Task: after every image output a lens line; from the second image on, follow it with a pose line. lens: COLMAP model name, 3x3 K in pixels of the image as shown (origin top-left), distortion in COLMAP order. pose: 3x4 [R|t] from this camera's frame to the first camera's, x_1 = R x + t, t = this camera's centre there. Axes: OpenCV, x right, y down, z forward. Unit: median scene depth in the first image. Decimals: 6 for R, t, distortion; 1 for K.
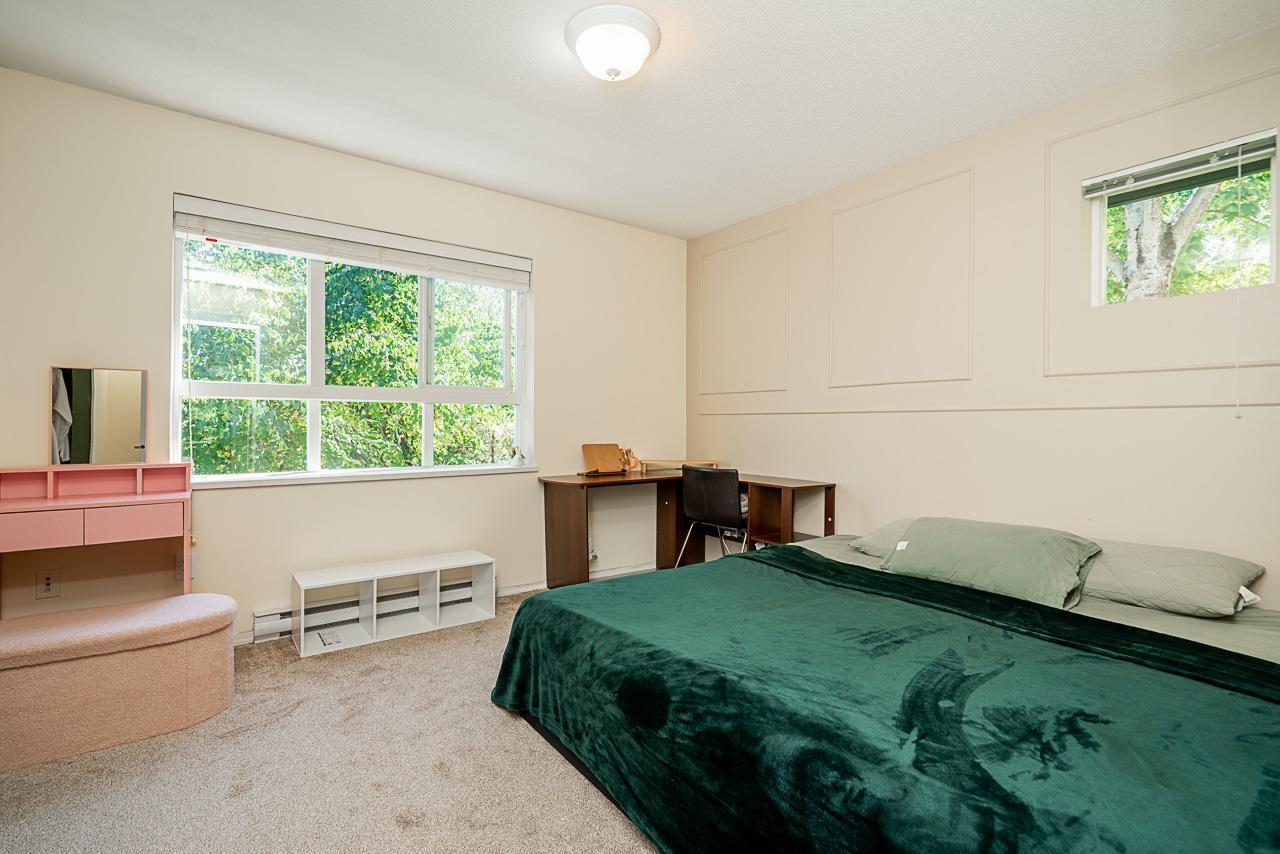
lens RADIAL K [[572.3, 0, 640.0], [0, 572.3, 427.0], [0, 0, 1]] dist [-0.005195, -0.000524]
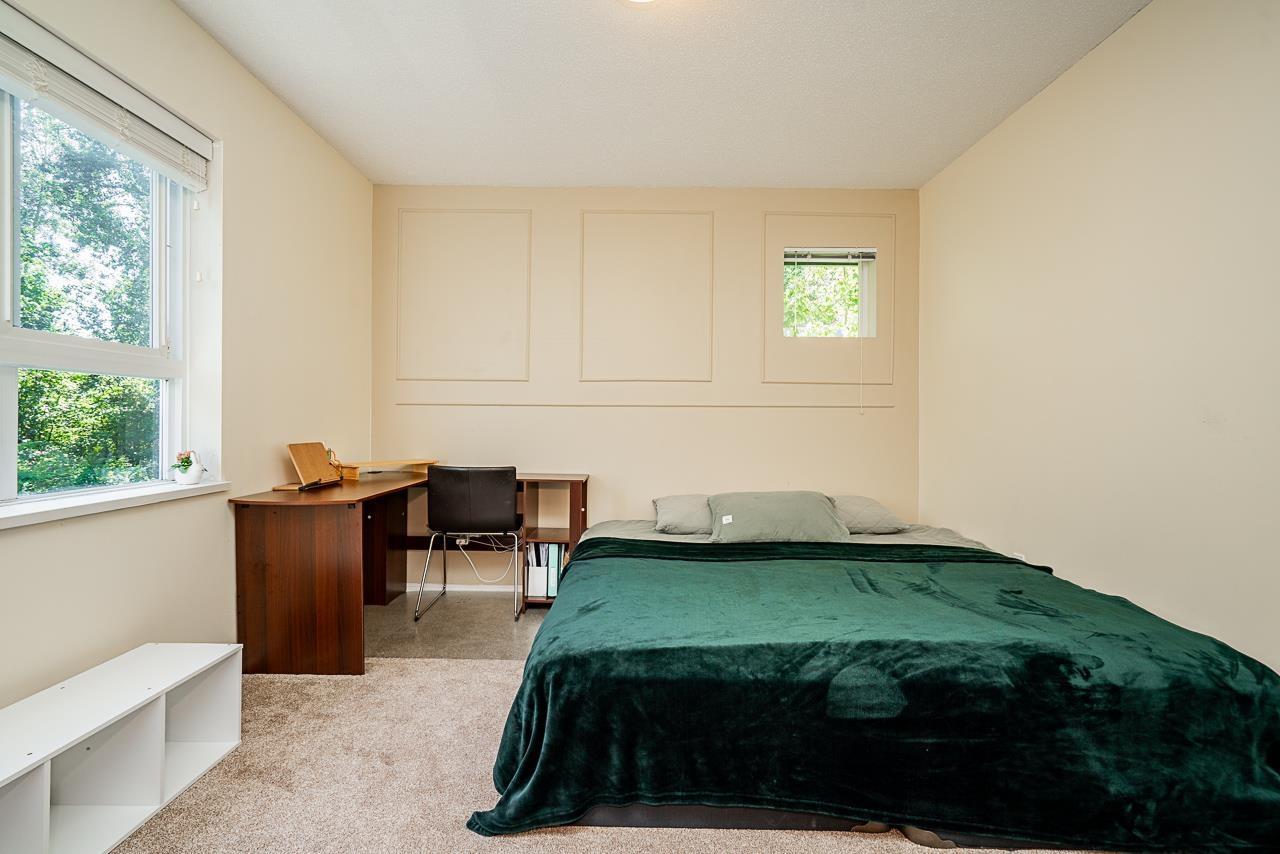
lens RADIAL K [[572.3, 0, 640.0], [0, 572.3, 427.0], [0, 0, 1]] dist [-0.005195, -0.000524]
pose [[0.608930, -0.005691, 0.793204, -0.418592], [-0.001639, 0.999963, 0.008433, 0.004130], [-0.793222, -0.006436, 0.608898, 0.296292]]
